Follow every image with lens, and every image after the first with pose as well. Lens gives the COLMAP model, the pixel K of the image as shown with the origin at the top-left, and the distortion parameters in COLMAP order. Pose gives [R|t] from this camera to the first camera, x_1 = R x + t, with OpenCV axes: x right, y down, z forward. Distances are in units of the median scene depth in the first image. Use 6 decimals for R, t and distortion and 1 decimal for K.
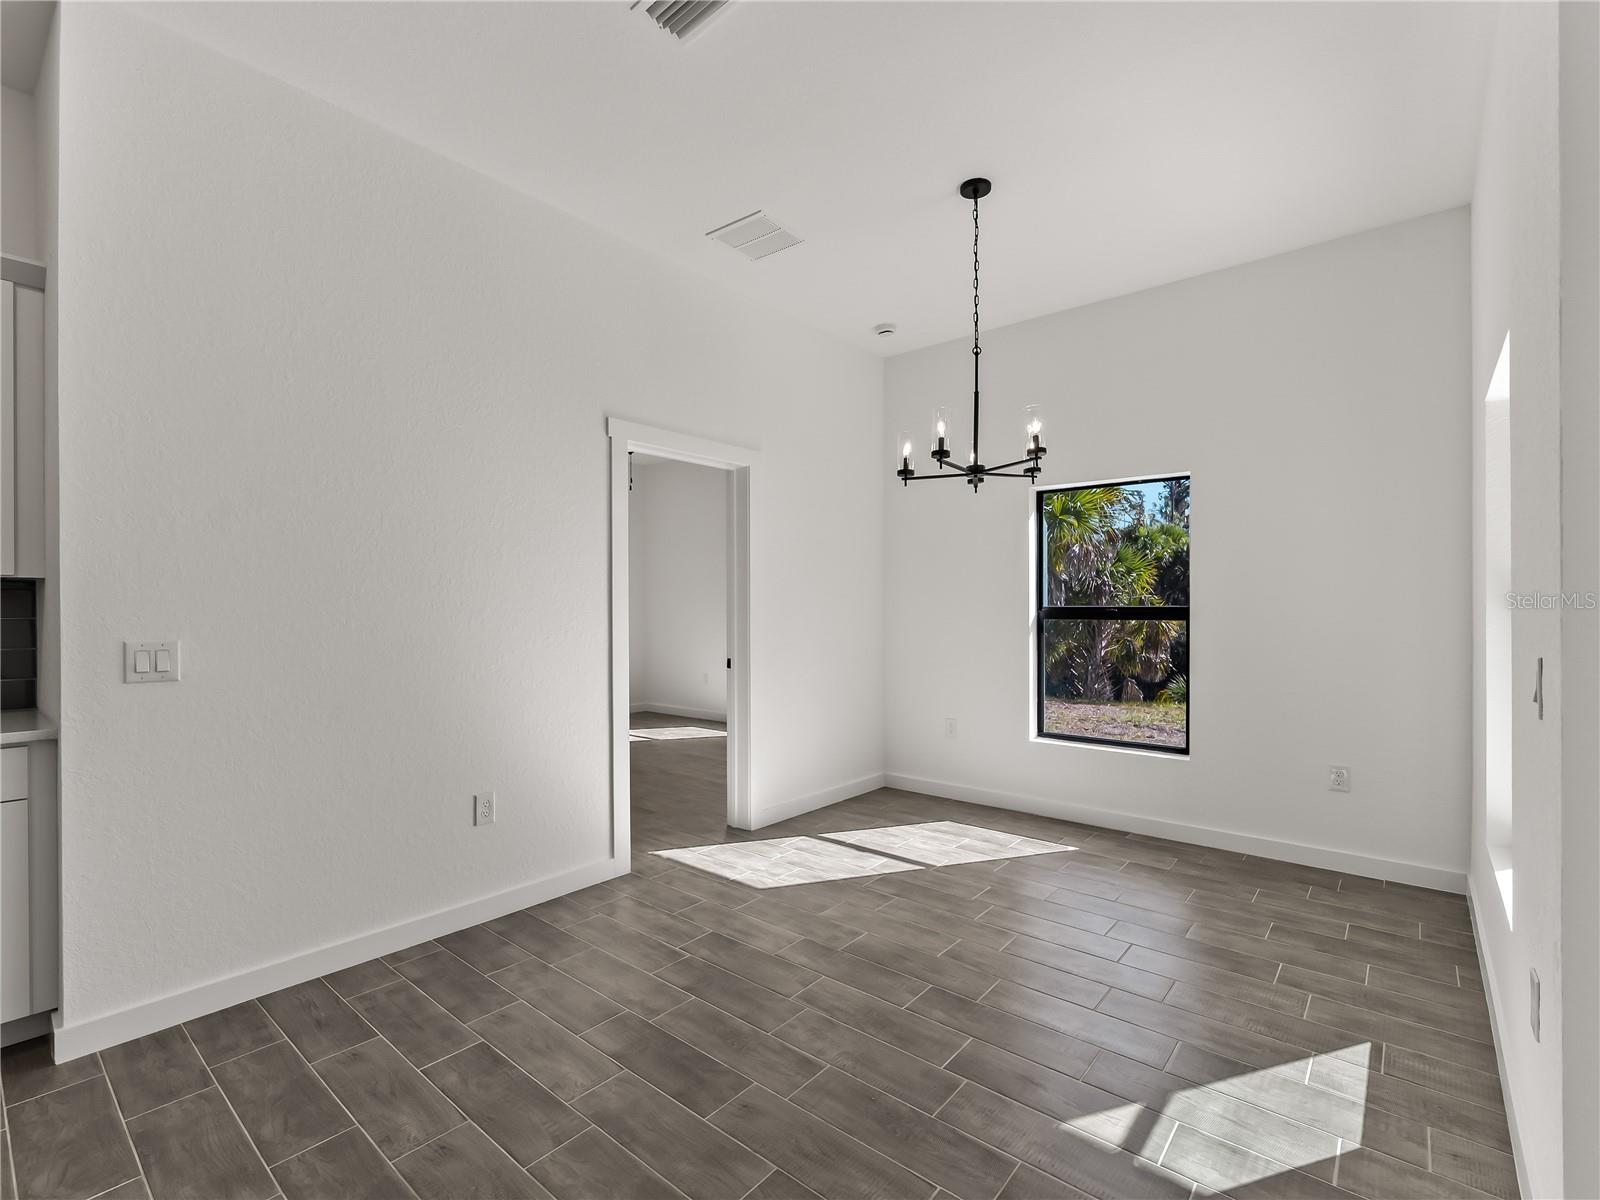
lens RADIAL K [[730.0, 0, 807.1], [0, 730.0, 607.4], [0, 0, 1]] dist [-0.002020, -0.000094]
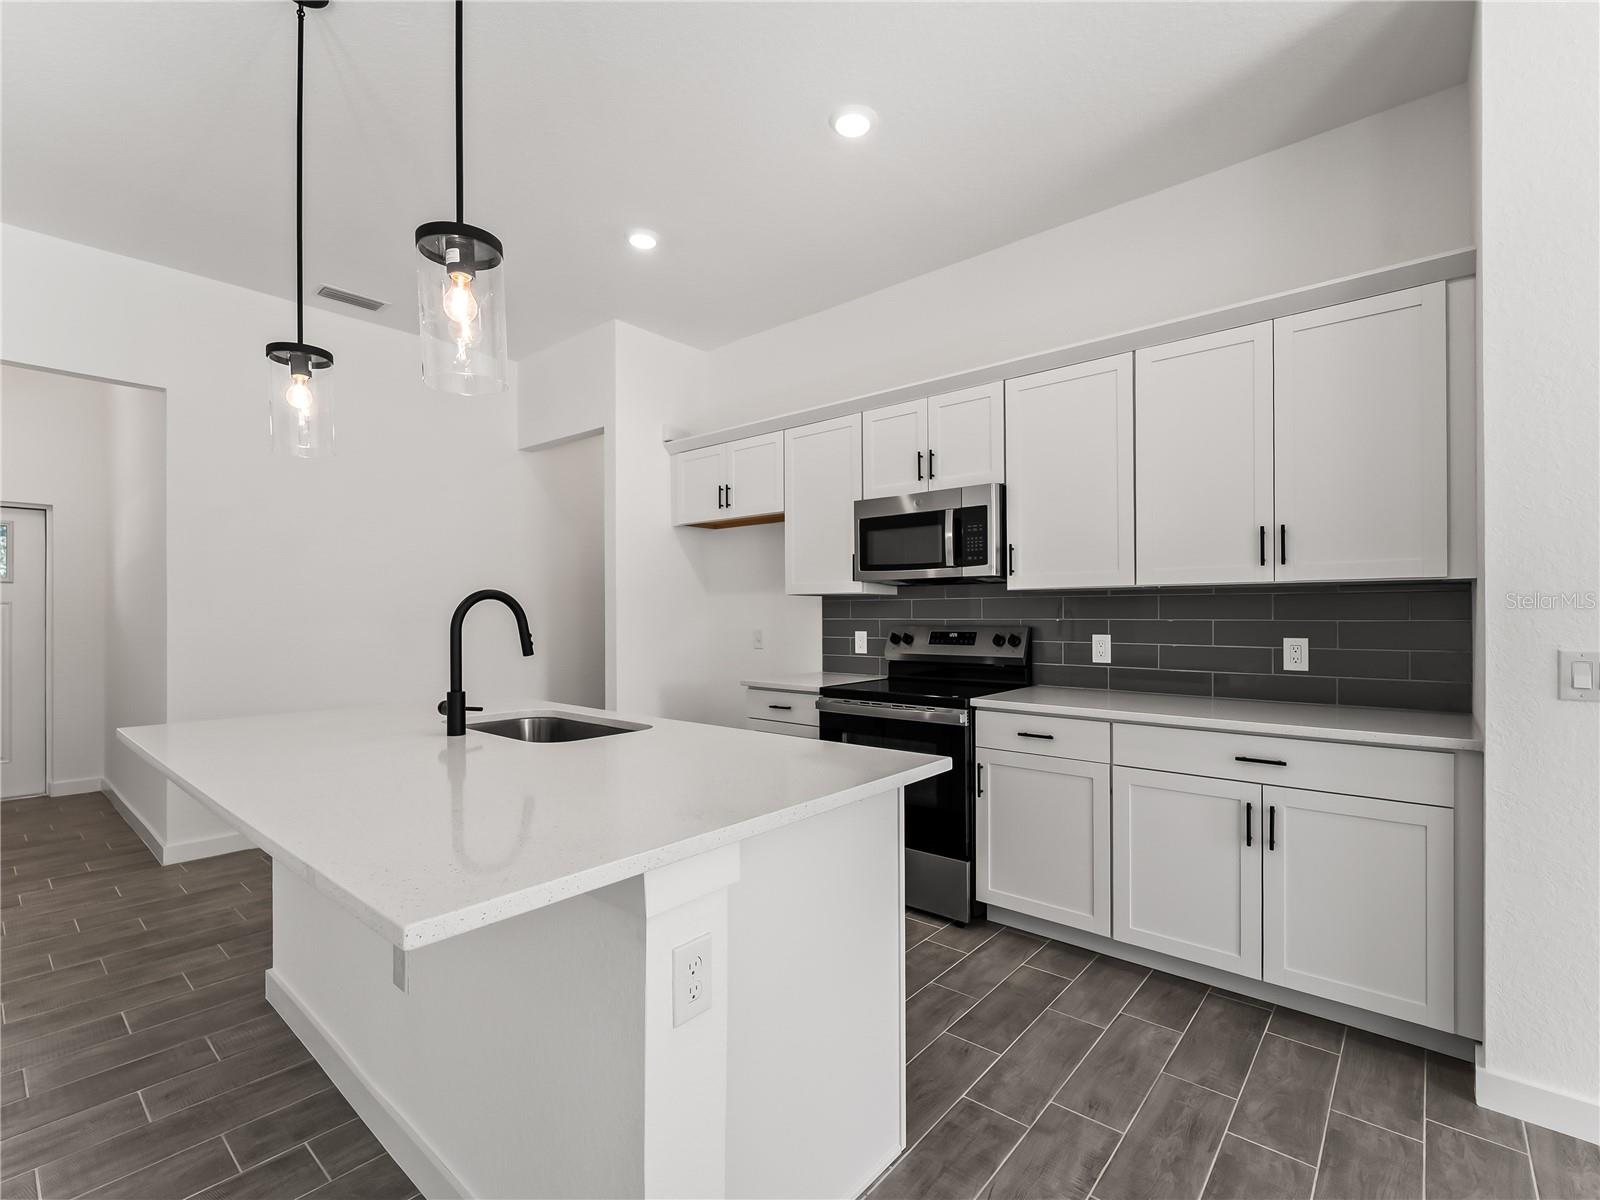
lens RADIAL K [[730.0, 0, 810.1], [0, 730.0, 615.9], [0, 0, 1]] dist [-0.002020, -0.000094]
pose [[-0.020536, 0.001719, -0.999788, -0.051335], [0.002460, 0.999996, 0.001669, 0.003065], [0.999786, -0.002425, -0.020540, 0.095745]]
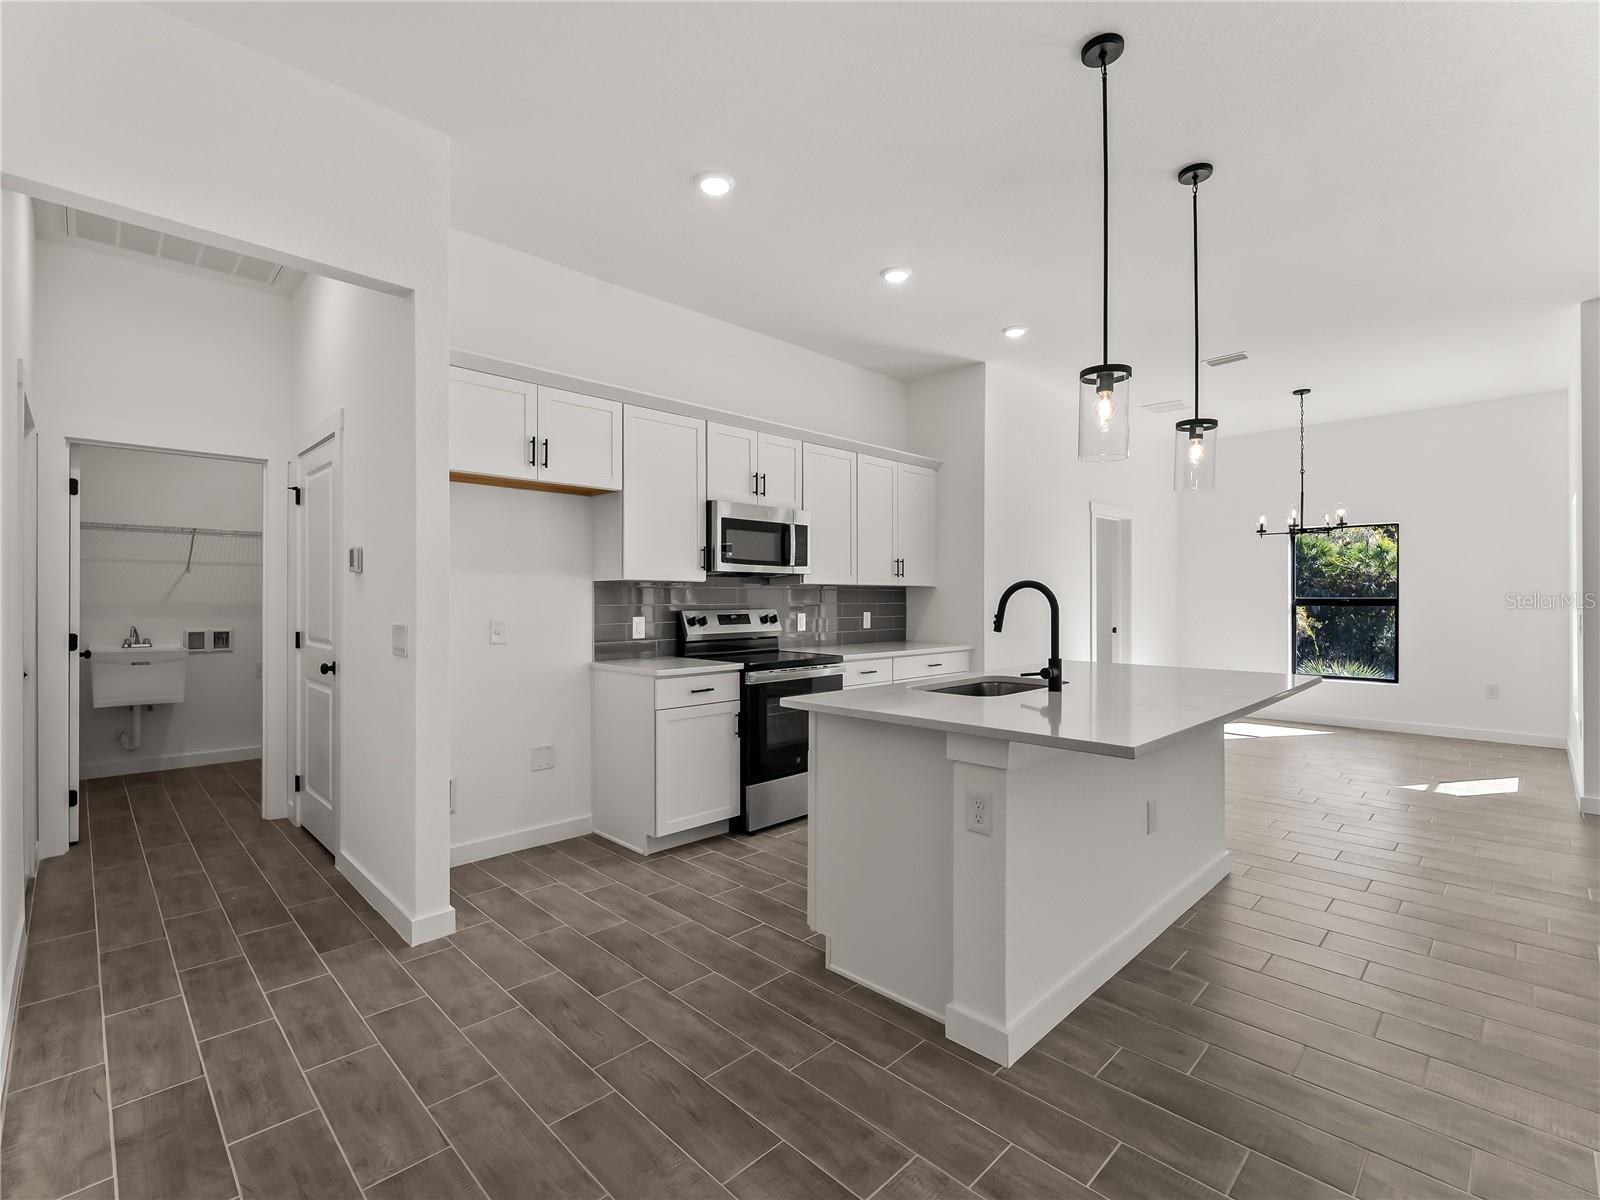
lens RADIAL K [[730.0, 0, 801.7], [0, 730.0, 597.7], [0, 0, 1]] dist [-0.002020, -0.000094]
pose [[0.995193, 0.000055, -0.097935, -0.815514], [-0.000313, 0.999997, -0.002622, 0.001513], [0.097935, 0.002640, 0.995189, -0.987045]]
